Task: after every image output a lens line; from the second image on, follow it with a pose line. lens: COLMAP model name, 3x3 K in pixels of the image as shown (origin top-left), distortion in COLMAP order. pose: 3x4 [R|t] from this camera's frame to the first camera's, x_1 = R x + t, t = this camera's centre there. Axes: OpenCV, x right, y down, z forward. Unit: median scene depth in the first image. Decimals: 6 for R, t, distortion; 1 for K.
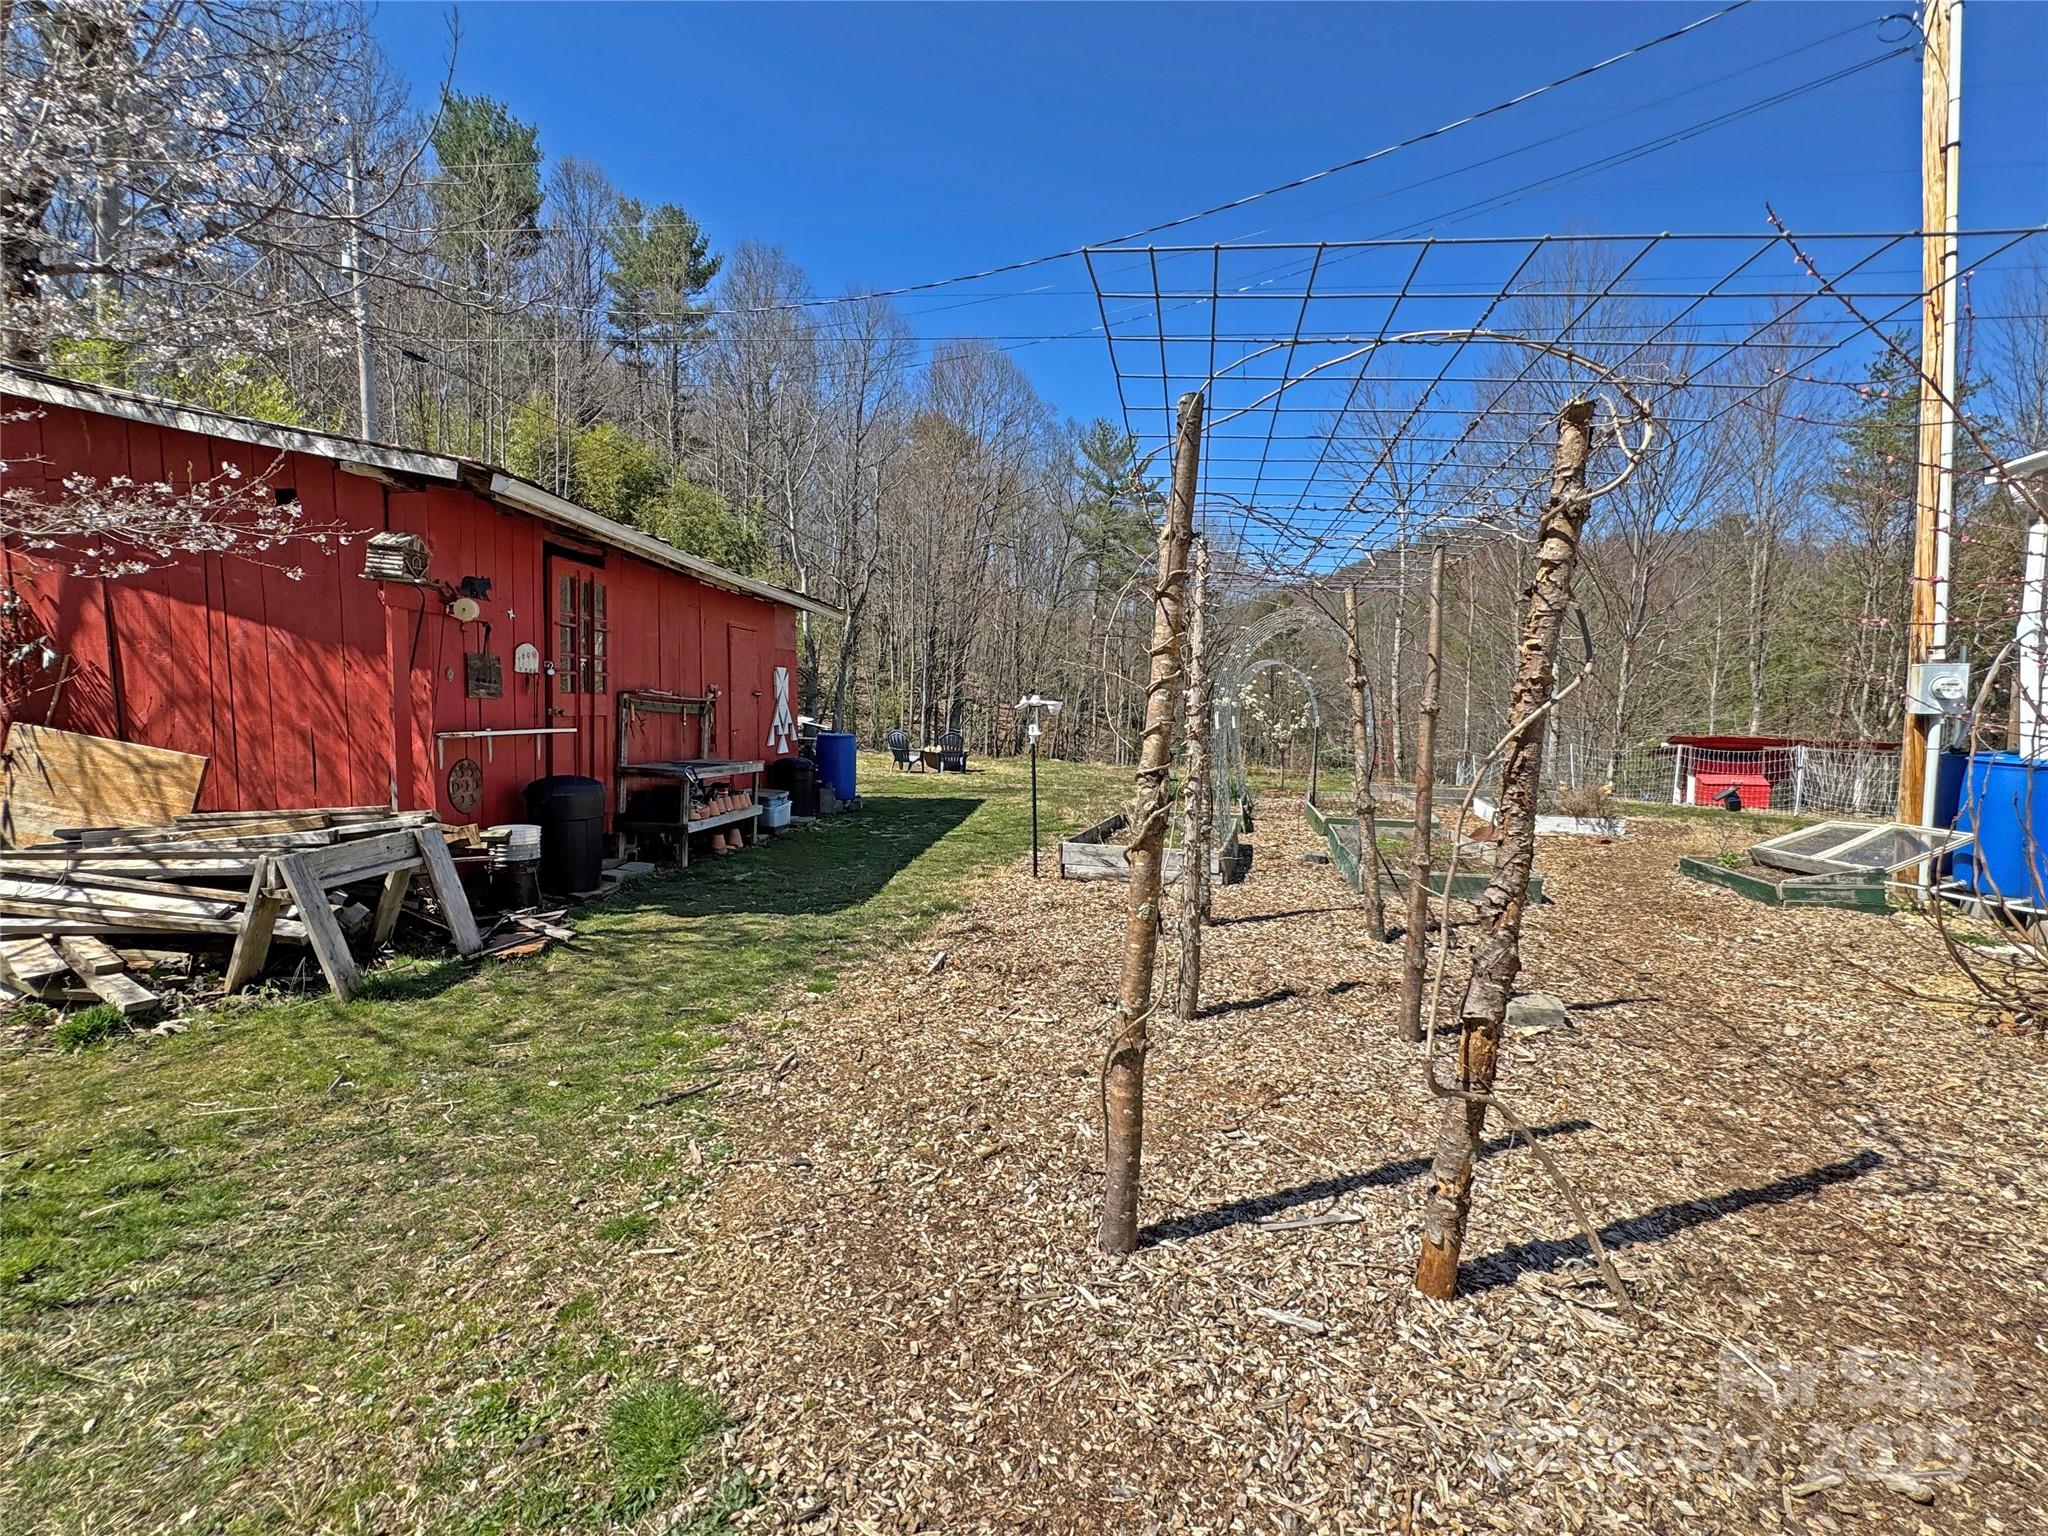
lens RADIAL K [[950.9, 0, 1028.4], [0, 950.9, 772.1], [0, 0, 1]] dist [-0.000011, -0.000165]
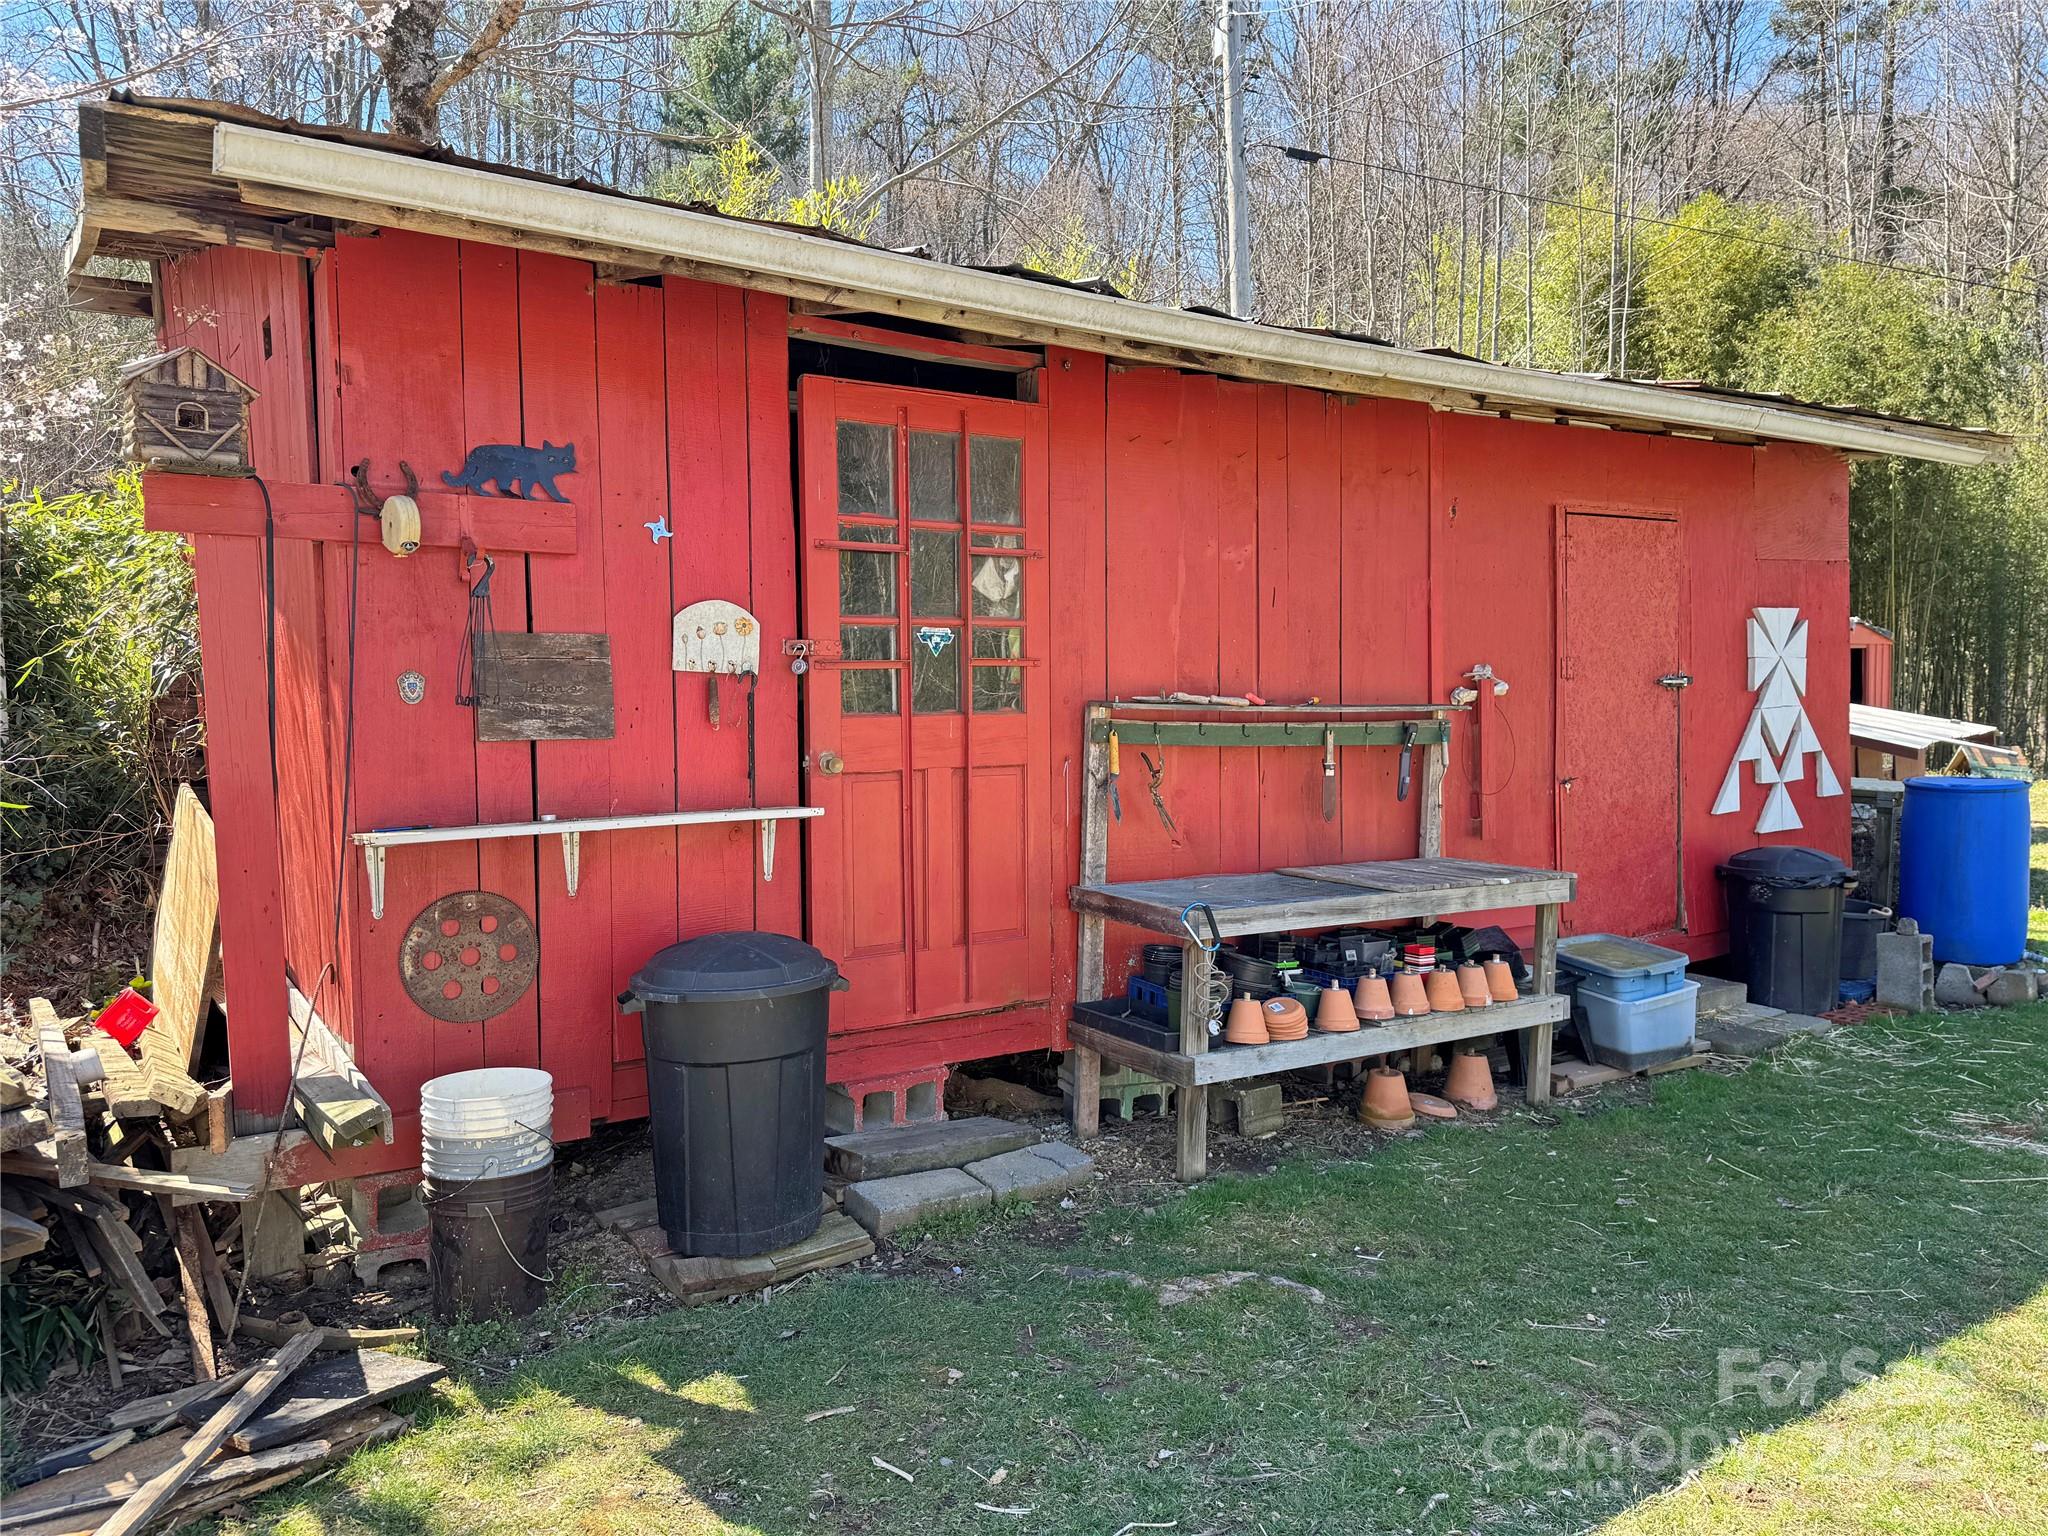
lens RADIAL K [[1442.7, 0, 1027.9], [0, 1442.7, 776.2], [0, 0, 1]] dist [0.033867, -0.003742]
pose [[0.606969, 0.019891, -0.794476, 0.040239], [-0.027861, 0.999605, 0.003741, -0.055261], [0.794237, 0.019865, 0.607284, 0.614545]]
